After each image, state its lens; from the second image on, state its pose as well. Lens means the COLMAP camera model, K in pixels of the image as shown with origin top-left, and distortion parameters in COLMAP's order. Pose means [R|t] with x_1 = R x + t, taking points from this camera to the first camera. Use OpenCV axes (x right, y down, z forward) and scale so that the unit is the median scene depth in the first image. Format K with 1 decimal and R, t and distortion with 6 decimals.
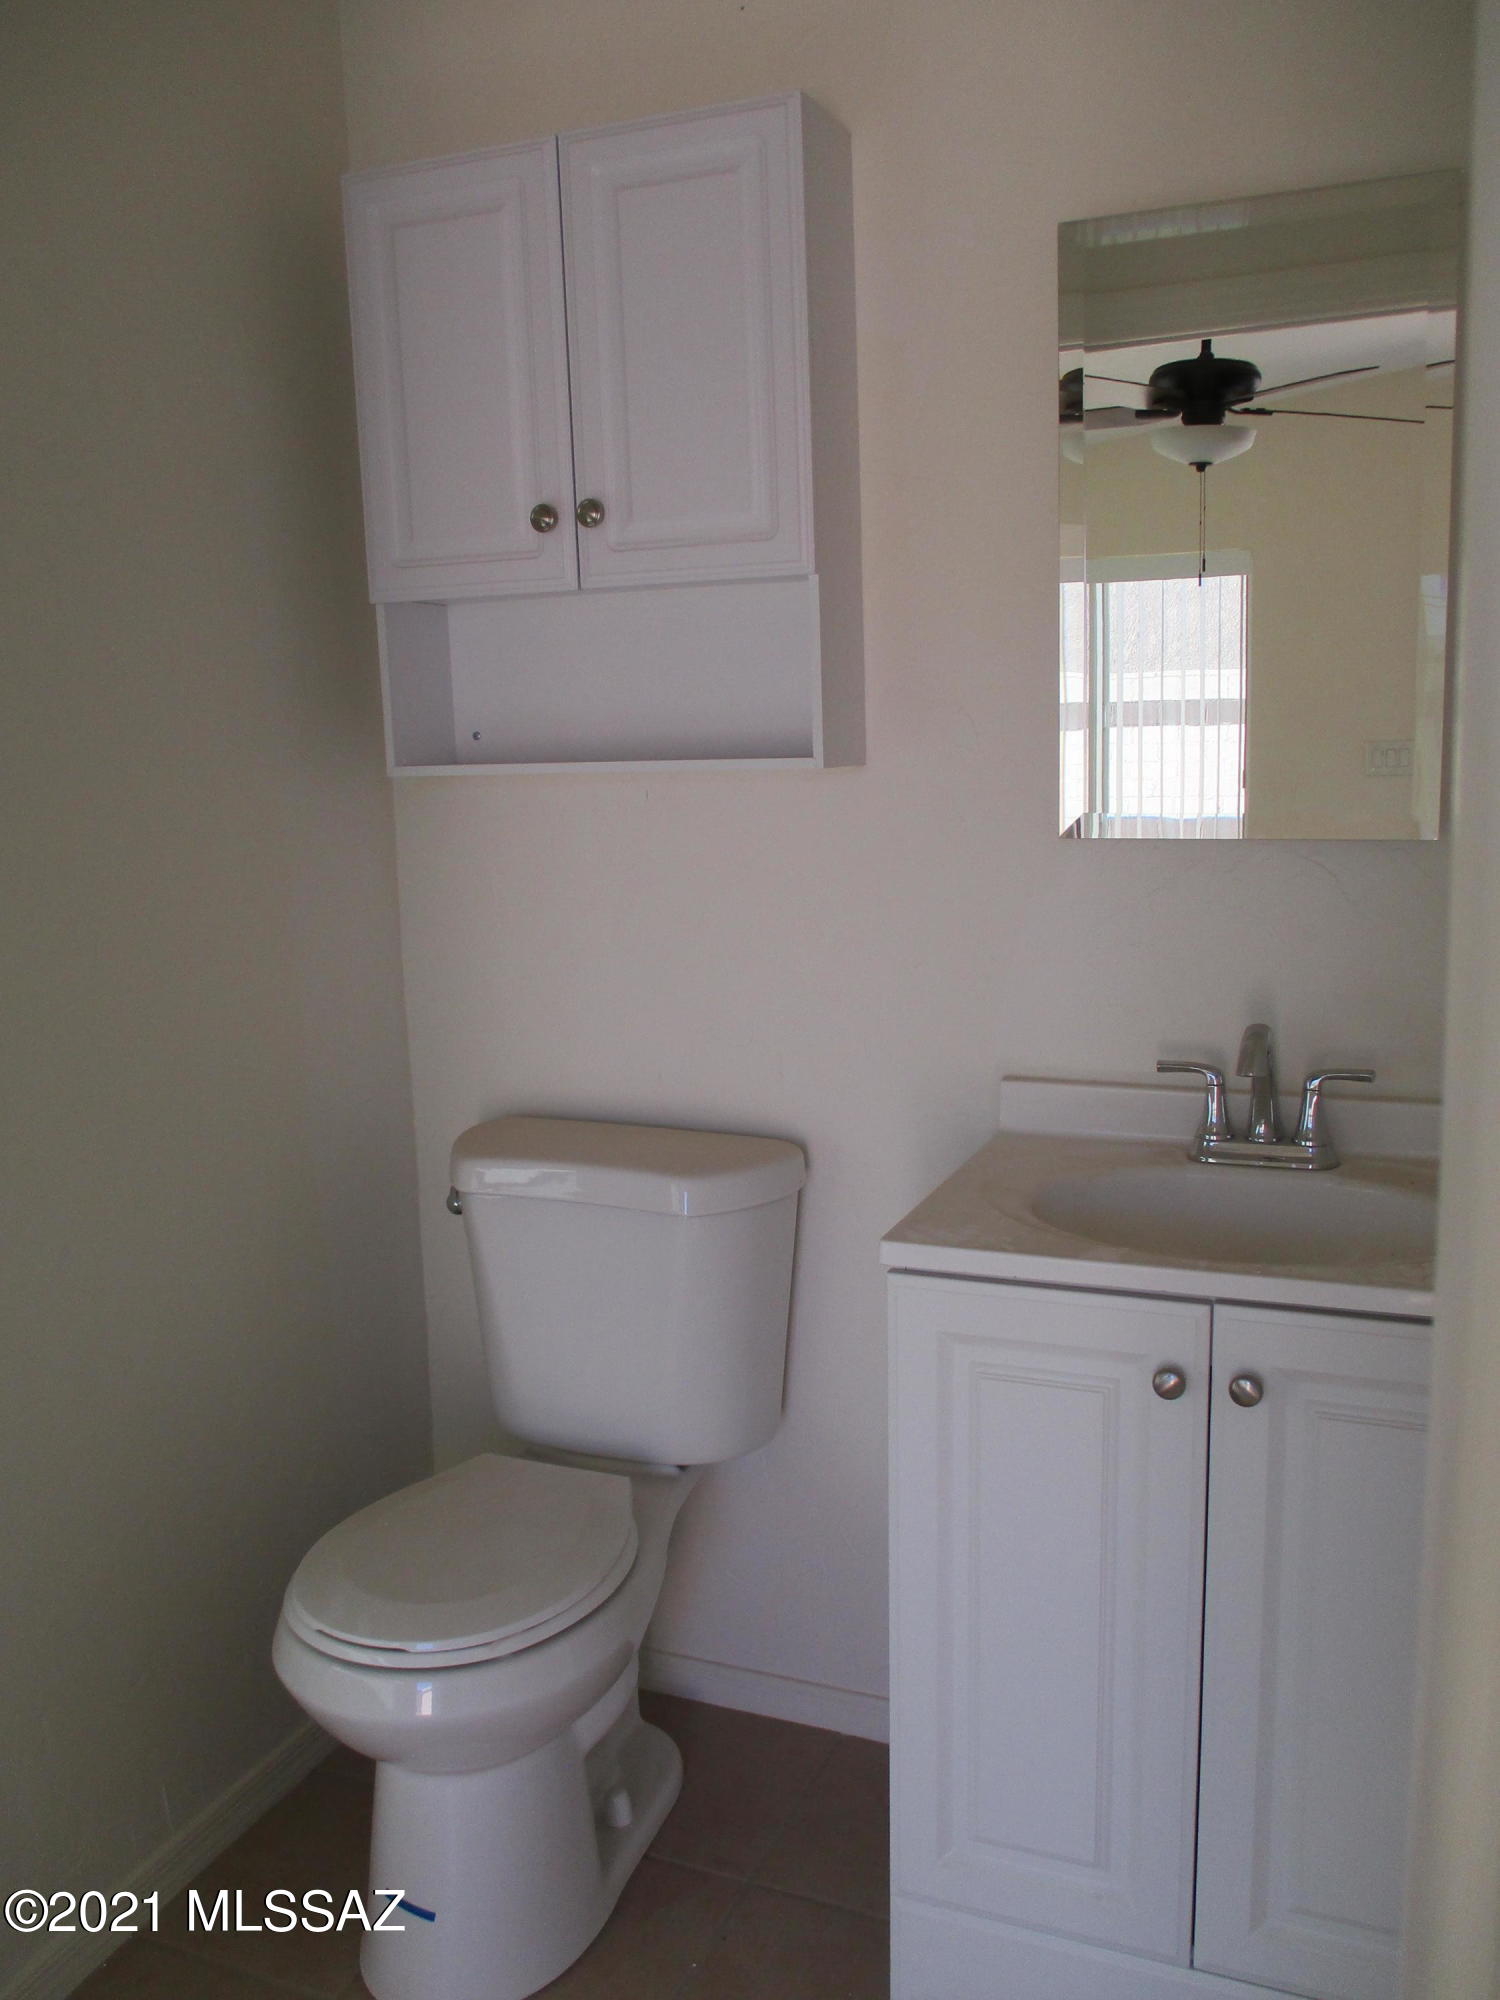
lens RADIAL K [[1763.8, 0, 748.9], [0, 1763.8, 1065.4], [0, 0, 1]] dist [-0.048078, -0.005465]
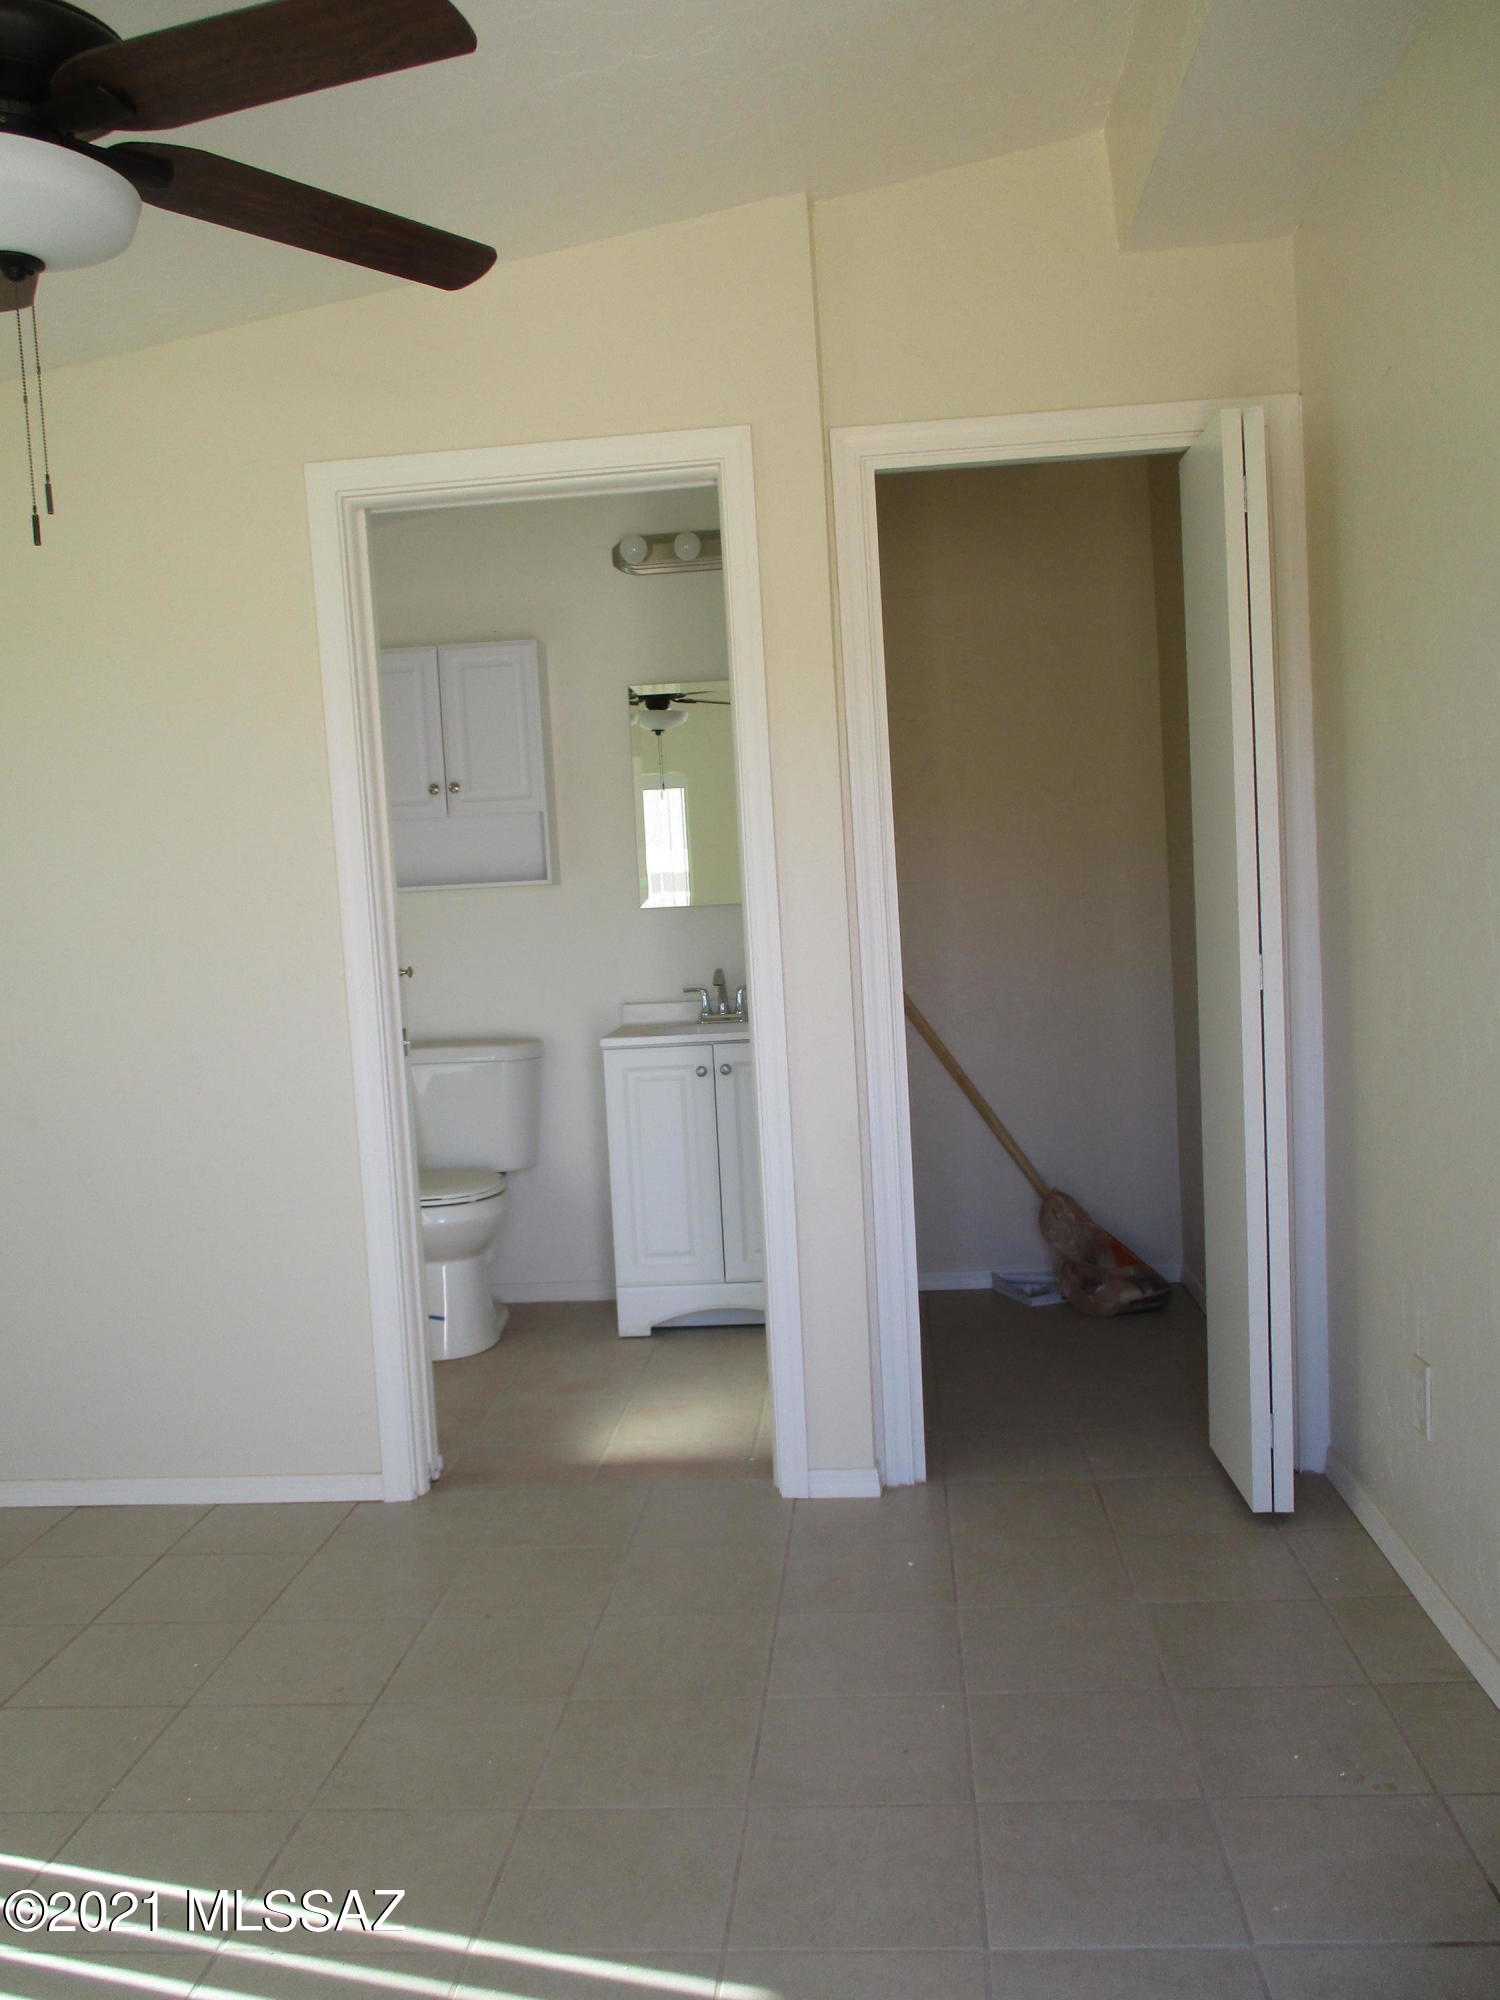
lens RADIAL K [[1700.7, 0, 750.0], [0, 1700.7, 1000.0], [0, 0, 1]] dist [-0.006168, -0.006478]
pose [[0.950177, -0.039719, 0.309170, -0.480850], [0.081256, 0.989117, -0.122656, 0.347553], [-0.300933, 0.141667, 0.943064, -1.495604]]
